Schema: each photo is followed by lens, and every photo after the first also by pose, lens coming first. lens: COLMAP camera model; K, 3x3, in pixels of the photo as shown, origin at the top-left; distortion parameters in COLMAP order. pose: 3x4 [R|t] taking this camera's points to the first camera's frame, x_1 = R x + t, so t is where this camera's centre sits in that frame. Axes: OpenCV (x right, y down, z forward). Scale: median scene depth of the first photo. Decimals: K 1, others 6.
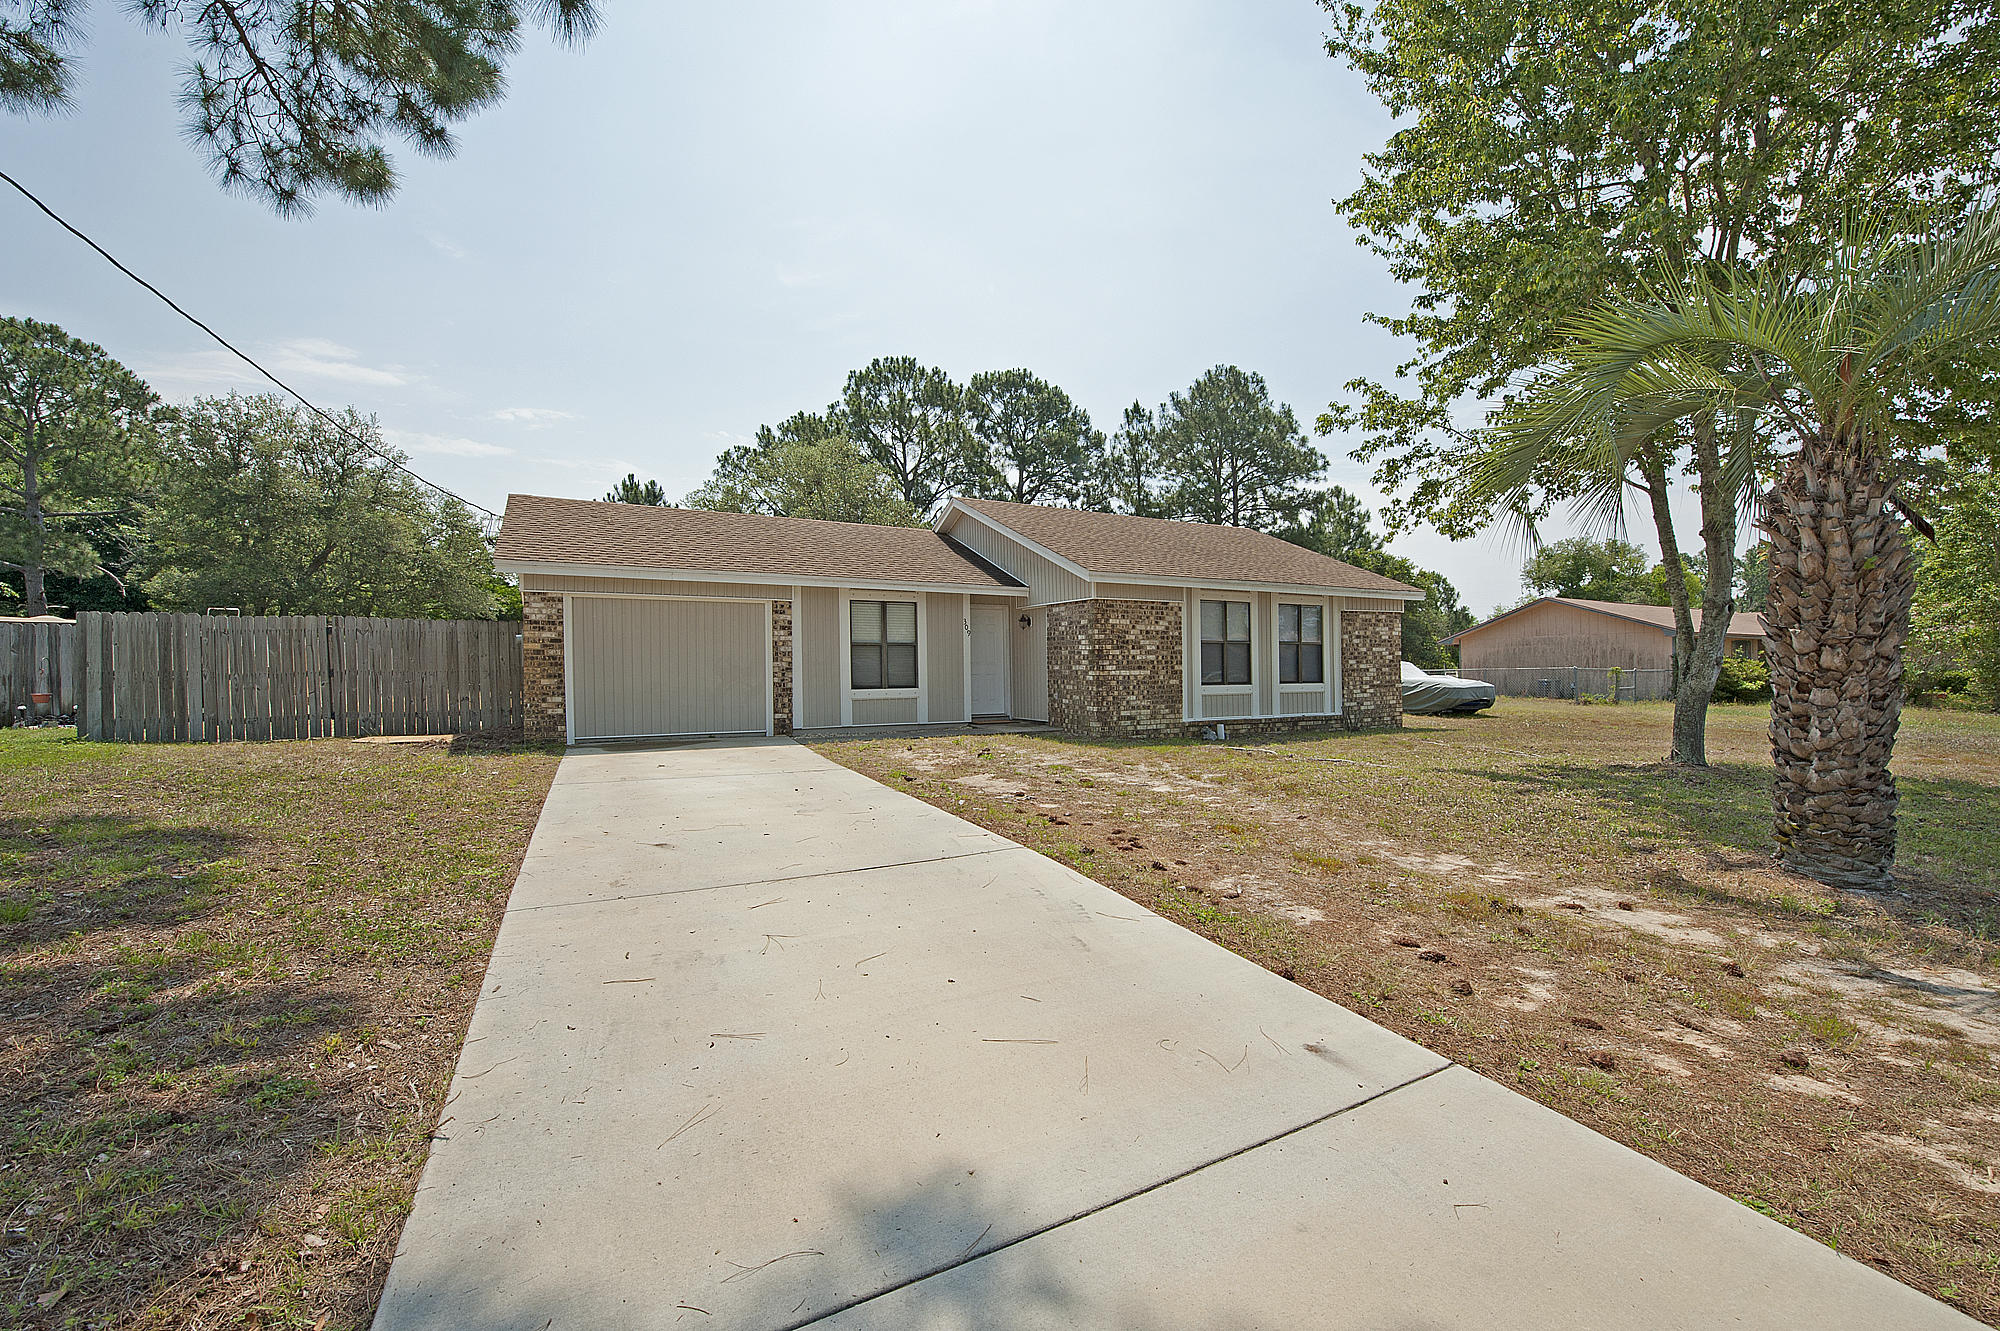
lens RADIAL K [[799.0, 0, 999.1], [0, 799.0, 655.9], [0, 0, 1]] dist [-0.029636, 0.000119]
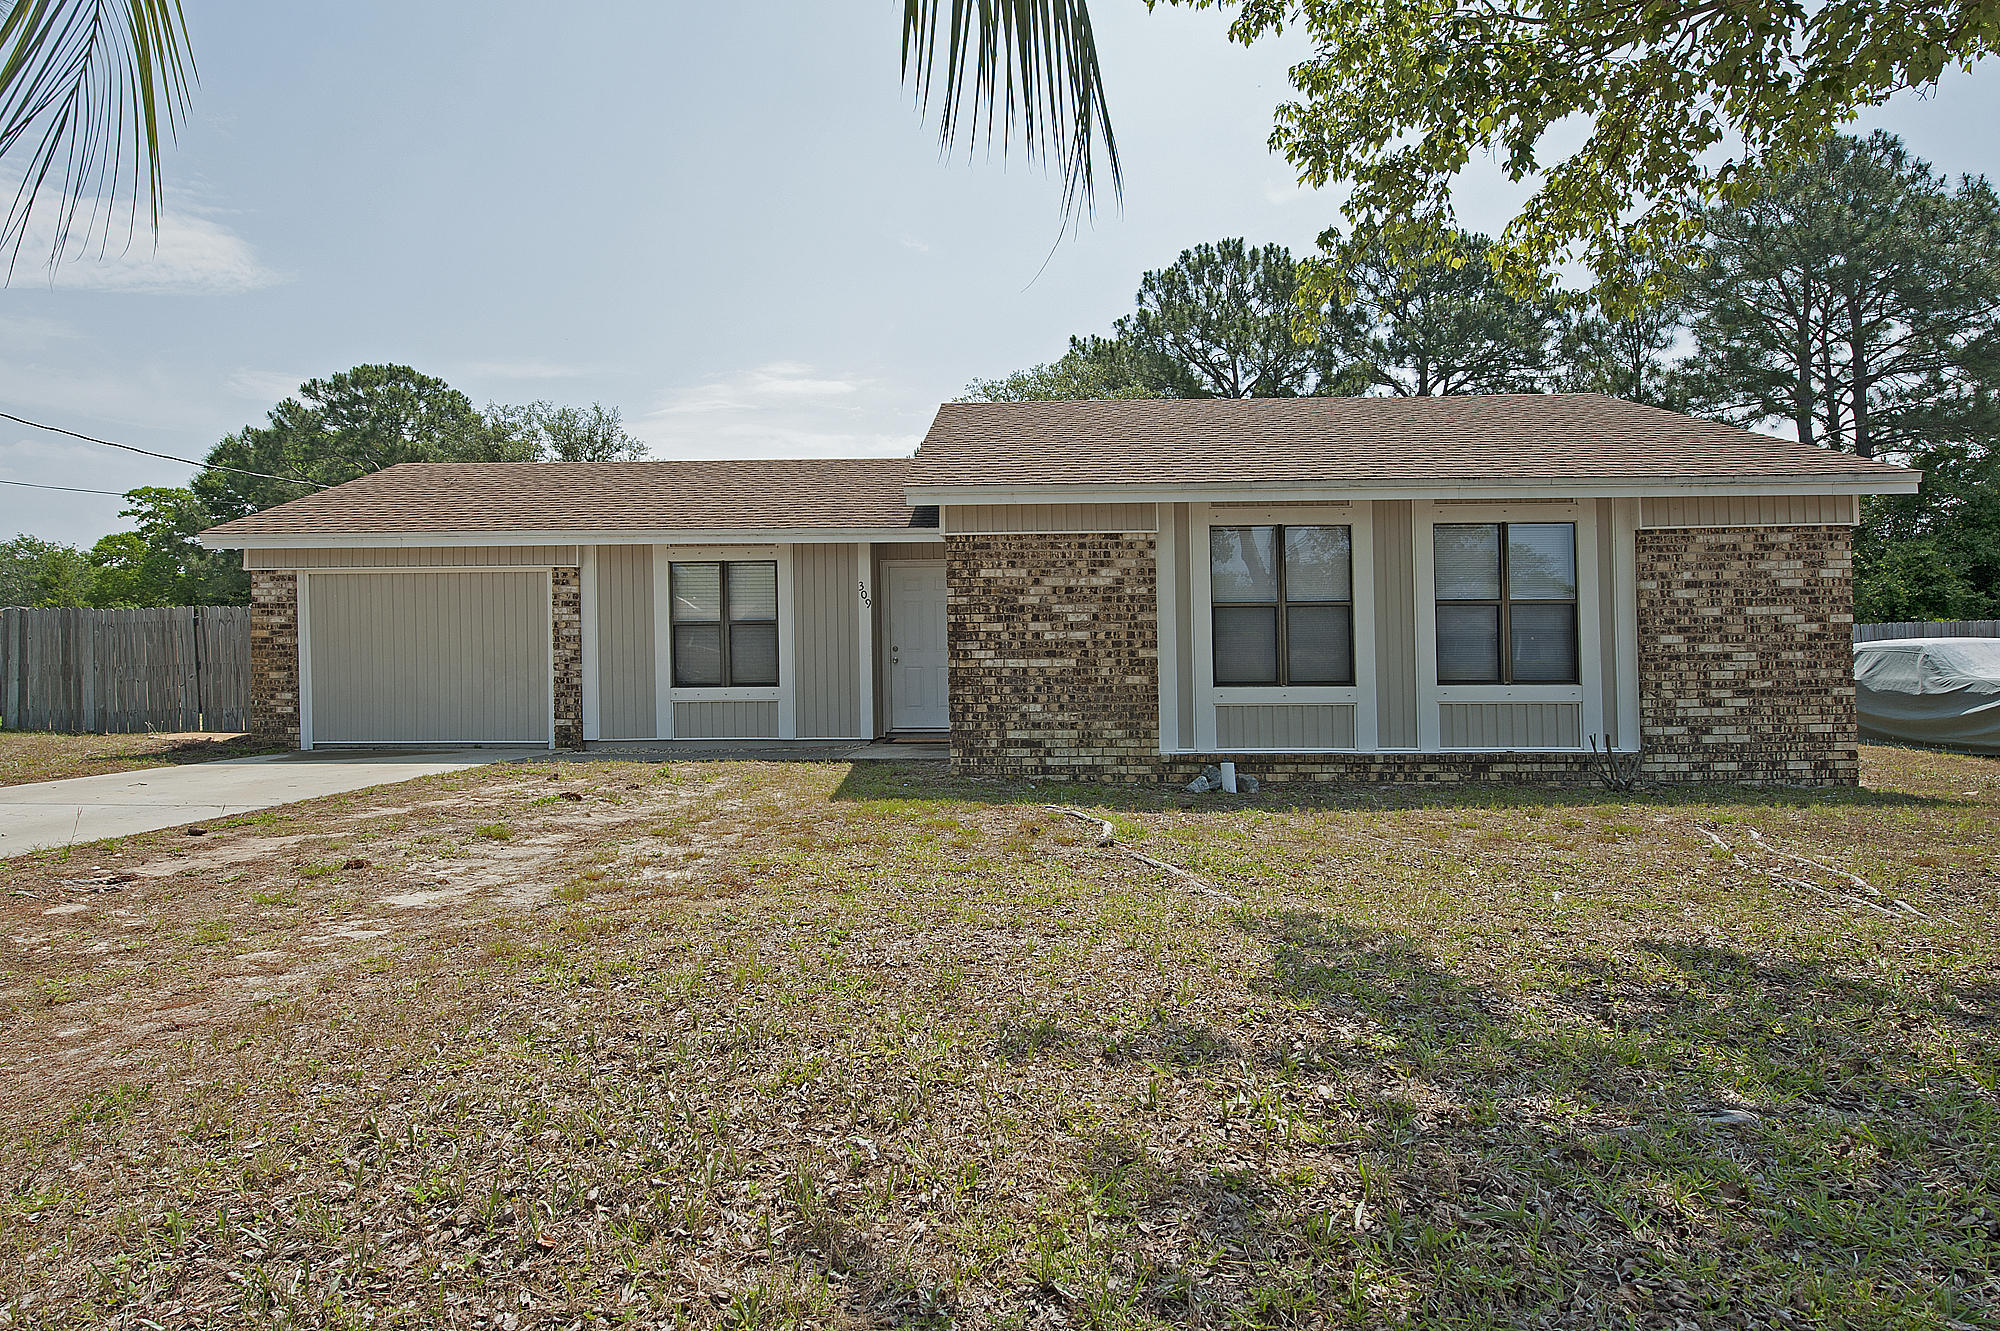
lens RADIAL K [[927.4, 0, 998.4], [0, 927.4, 657.3], [0, 0, 1]] dist [-0.008675, 0.000810]
pose [[0.846250, -0.006859, -0.532742, 0.477234], [0.012997, 0.999885, 0.007771, 0.011084], [0.532627, -0.013501, 0.846242, 0.419263]]
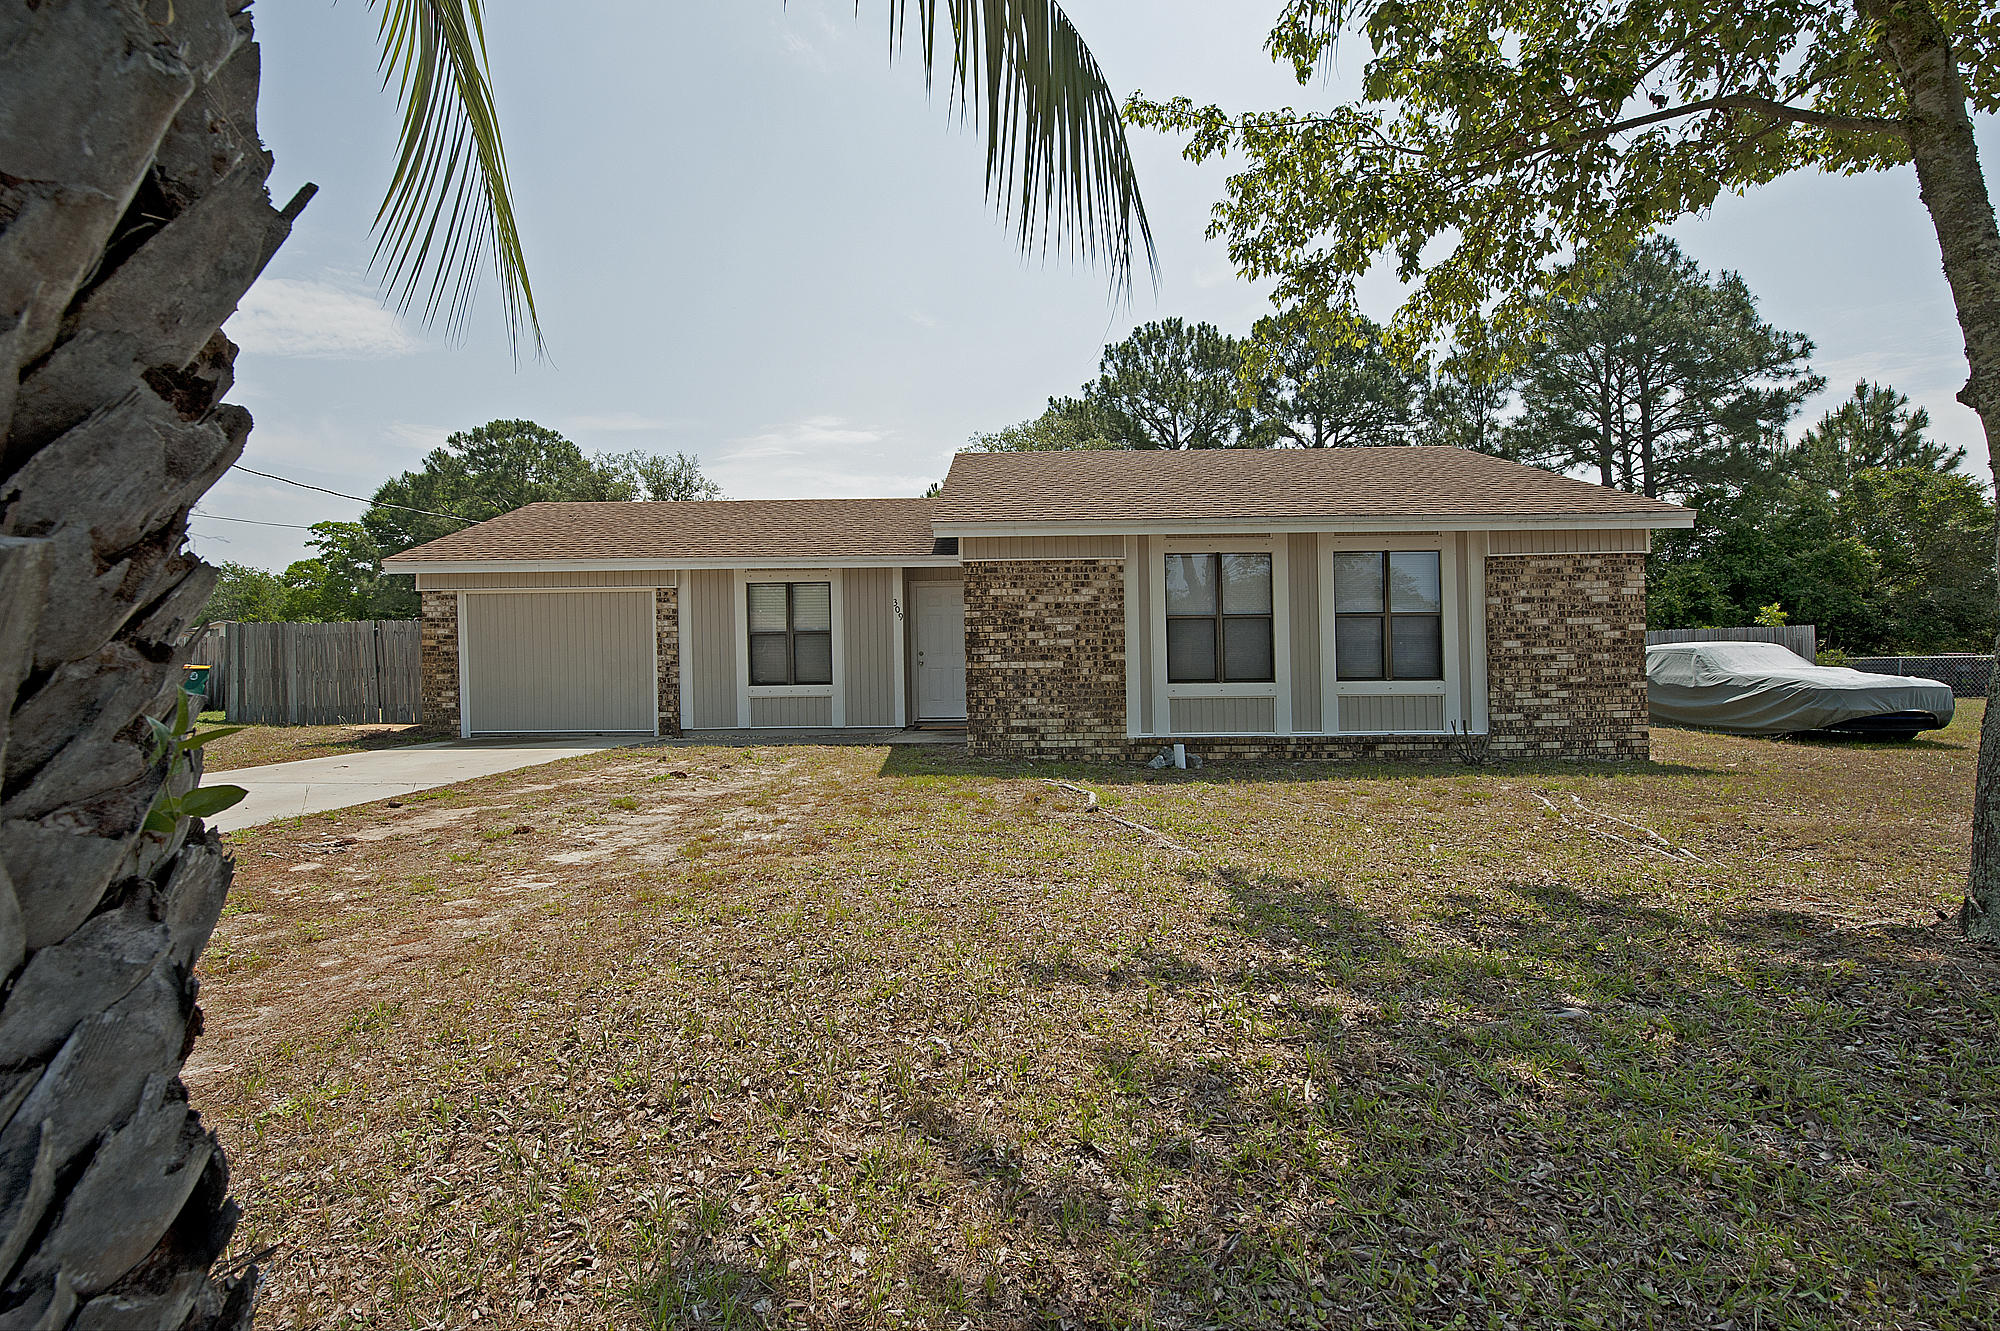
lens RADIAL K [[782.3, 0, 1000.0], [0, 782.3, 665.5], [0, 0, 1]] dist [-0.014908, 0.000026]
pose [[0.874598, -0.004816, -0.484824, 0.457395], [0.014784, 0.999751, 0.016738, 0.009417], [0.484623, -0.021807, 0.874451, 0.378470]]
